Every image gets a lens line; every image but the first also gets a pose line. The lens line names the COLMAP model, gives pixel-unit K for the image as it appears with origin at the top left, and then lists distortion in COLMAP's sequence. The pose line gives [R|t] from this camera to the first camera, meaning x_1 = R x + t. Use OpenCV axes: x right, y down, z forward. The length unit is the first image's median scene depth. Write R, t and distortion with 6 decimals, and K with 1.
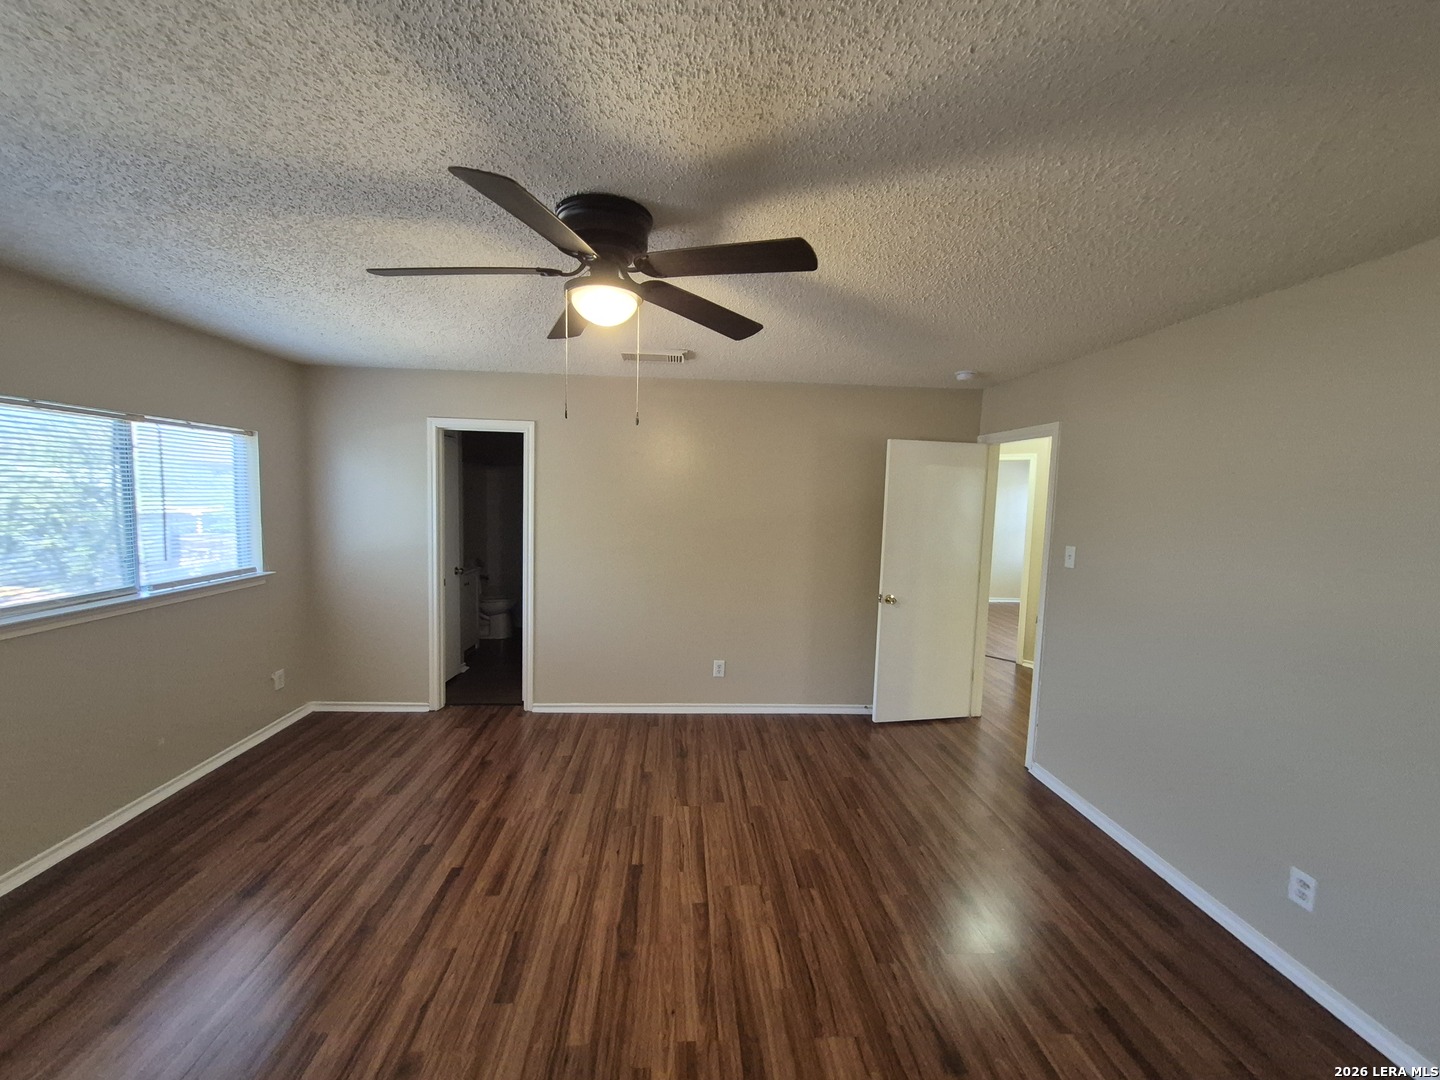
lens RADIAL K [[571.0, 0, 711.6], [0, 571.0, 545.5], [0, 0, 1]] dist [0.000367, 0.000750]
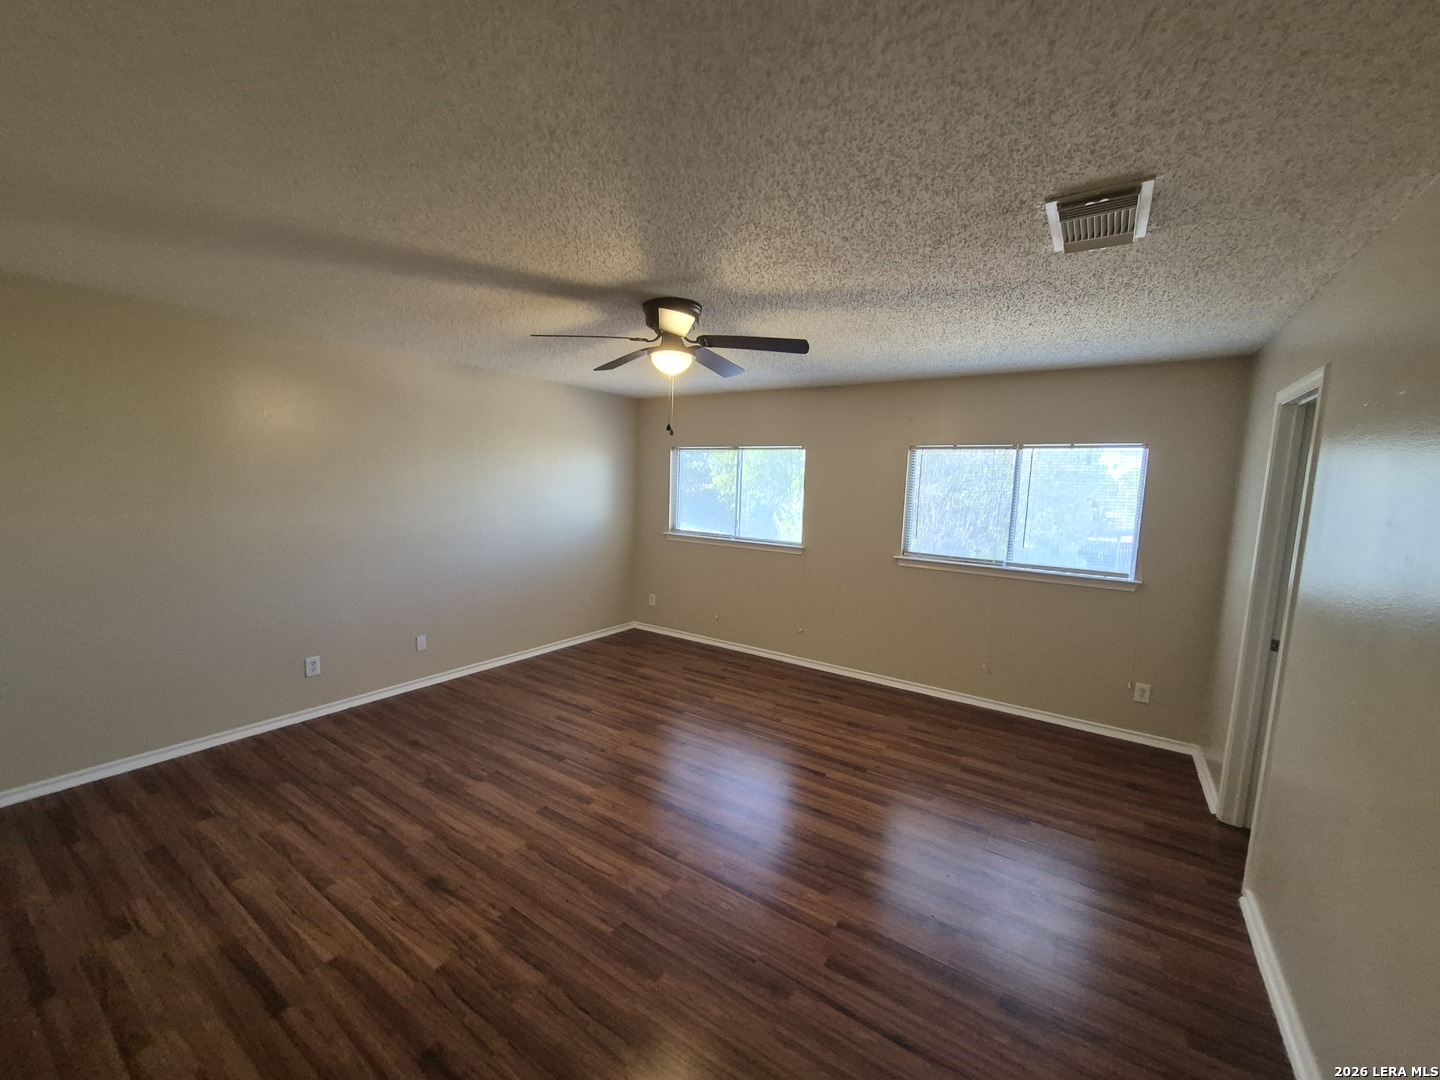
lens RADIAL K [[571.0, 0, 707.0], [0, 571.0, 537.7], [0, 0, 1]] dist [0.000367, 0.000750]
pose [[-0.612909, 0.034288, -0.789409, 0.743267], [-0.121013, 0.983199, 0.136662, -0.113718], [0.780831, 0.179290, -0.598462, 1.512657]]
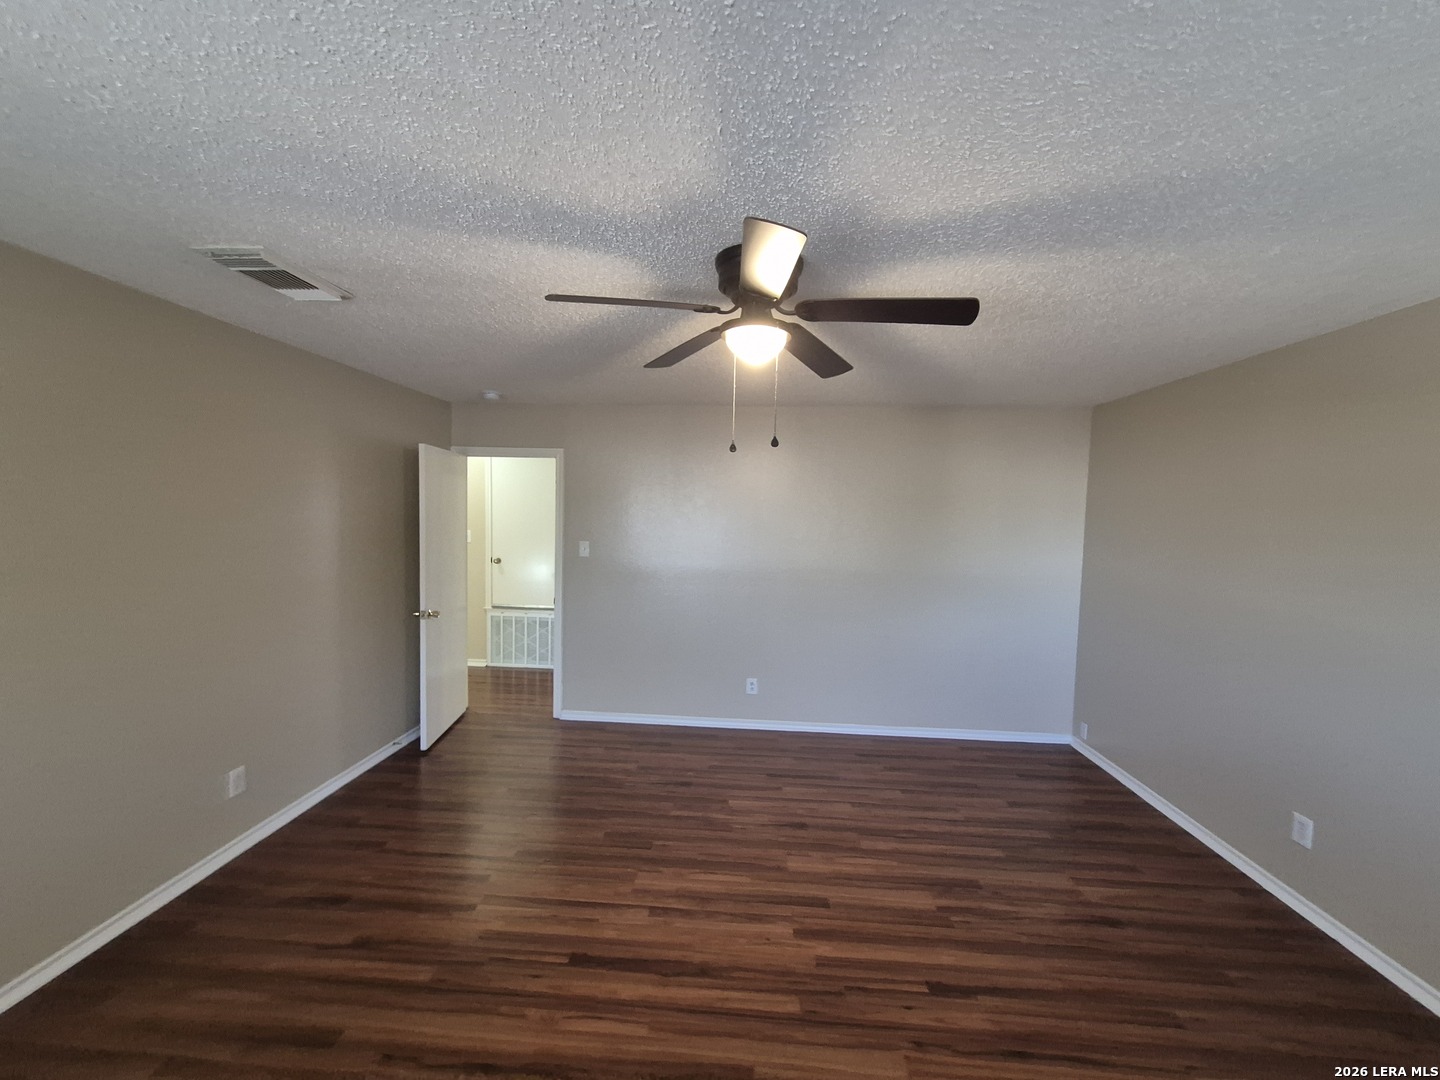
lens RADIAL K [[571.0, 0, 712.6], [0, 571.0, 548.9], [0, 0, 1]] dist [0.000367, 0.000750]
pose [[0.131112, -0.086523, 0.987585, -0.915775], [0.074358, 0.994236, 0.077234, -0.084385], [-0.988575, 0.063309, 0.136790, 0.677166]]
